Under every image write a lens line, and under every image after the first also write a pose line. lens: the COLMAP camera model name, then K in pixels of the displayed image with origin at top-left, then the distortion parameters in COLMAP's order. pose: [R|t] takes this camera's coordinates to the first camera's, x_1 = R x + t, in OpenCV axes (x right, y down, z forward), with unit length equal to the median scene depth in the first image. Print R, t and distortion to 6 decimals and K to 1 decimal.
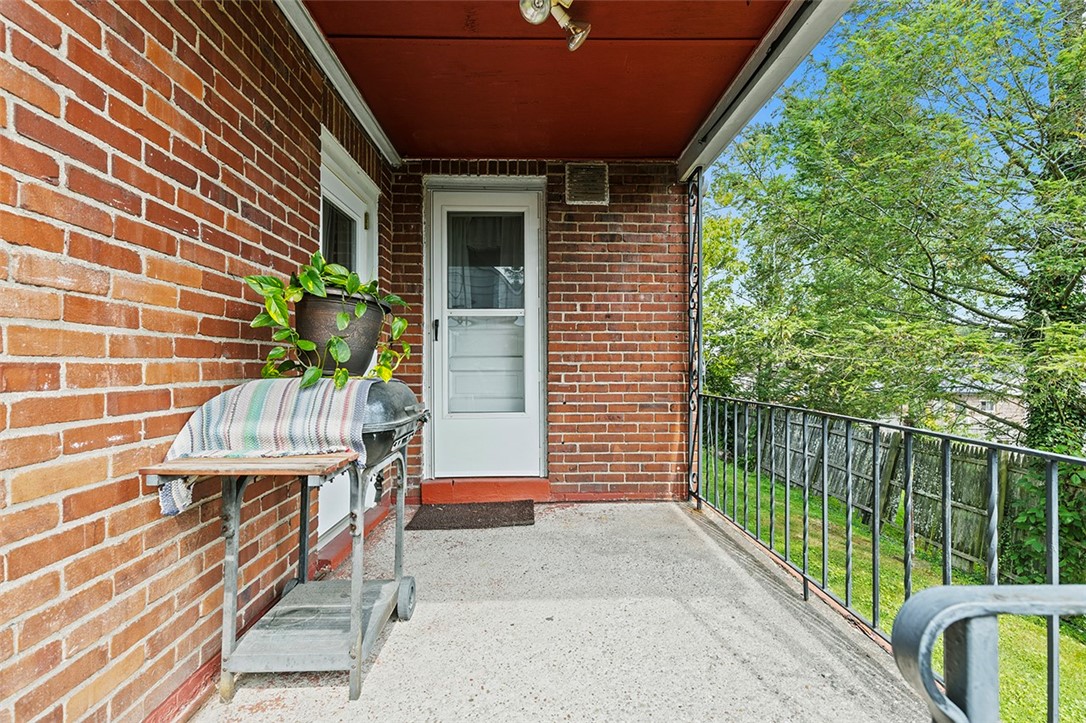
lens RADIAL K [[498.6, 0, 543.0], [0, 498.6, 363.0], [0, 0, 1]] dist [0.015587, 0.000098]
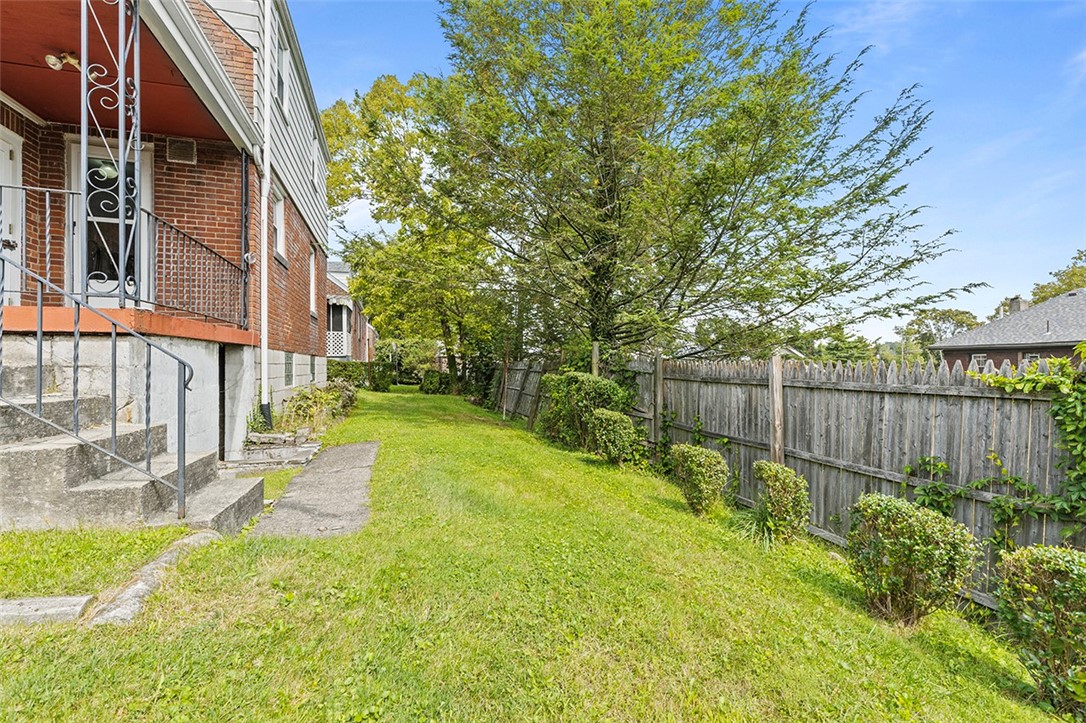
lens RADIAL K [[498.6, 0, 542.8], [0, 498.6, 362.3], [0, 0, 1]] dist [0.015587, 0.000098]
pose [[0.965931, -0.000227, 0.258798, 0.848606], [0.000773, 0.999998, -0.002011, 0.381686], [-0.258797, 0.002142, 0.965929, -1.017082]]
